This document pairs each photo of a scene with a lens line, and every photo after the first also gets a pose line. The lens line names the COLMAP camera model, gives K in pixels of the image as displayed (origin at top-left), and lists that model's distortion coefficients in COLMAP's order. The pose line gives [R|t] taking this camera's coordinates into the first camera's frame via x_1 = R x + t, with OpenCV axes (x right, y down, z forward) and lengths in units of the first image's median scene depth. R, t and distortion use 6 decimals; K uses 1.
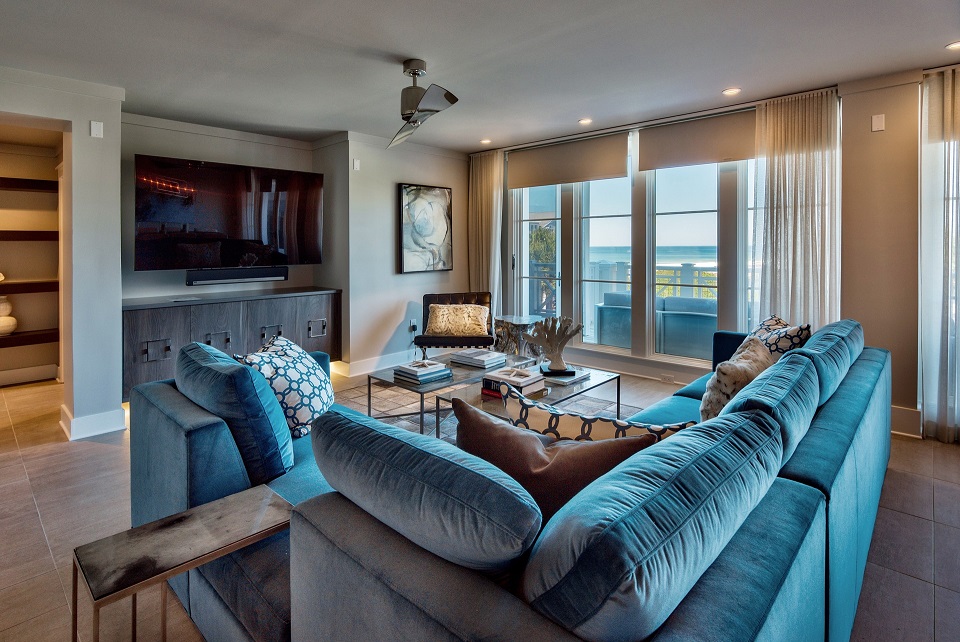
lens RADIAL K [[481.6, 0, 473.2], [0, 481.6, 246.1], [0, 0, 1]] dist [-0.004739, 0.004618]
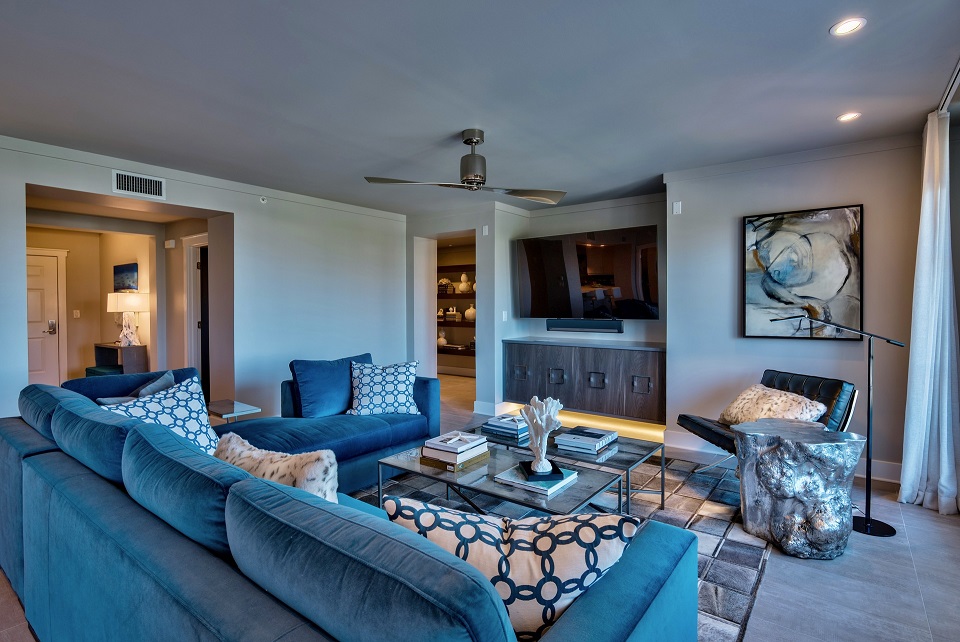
lens RADIAL K [[481.6, 0, 474.6], [0, 481.6, 311.0], [0, 0, 1]] dist [-0.004739, 0.004618]
pose [[0.096115, 0.018841, -0.995192, 0.622984], [0.002464, 0.999813, 0.019167, 0.000527], [0.995367, -0.004294, 0.096051, 0.565664]]
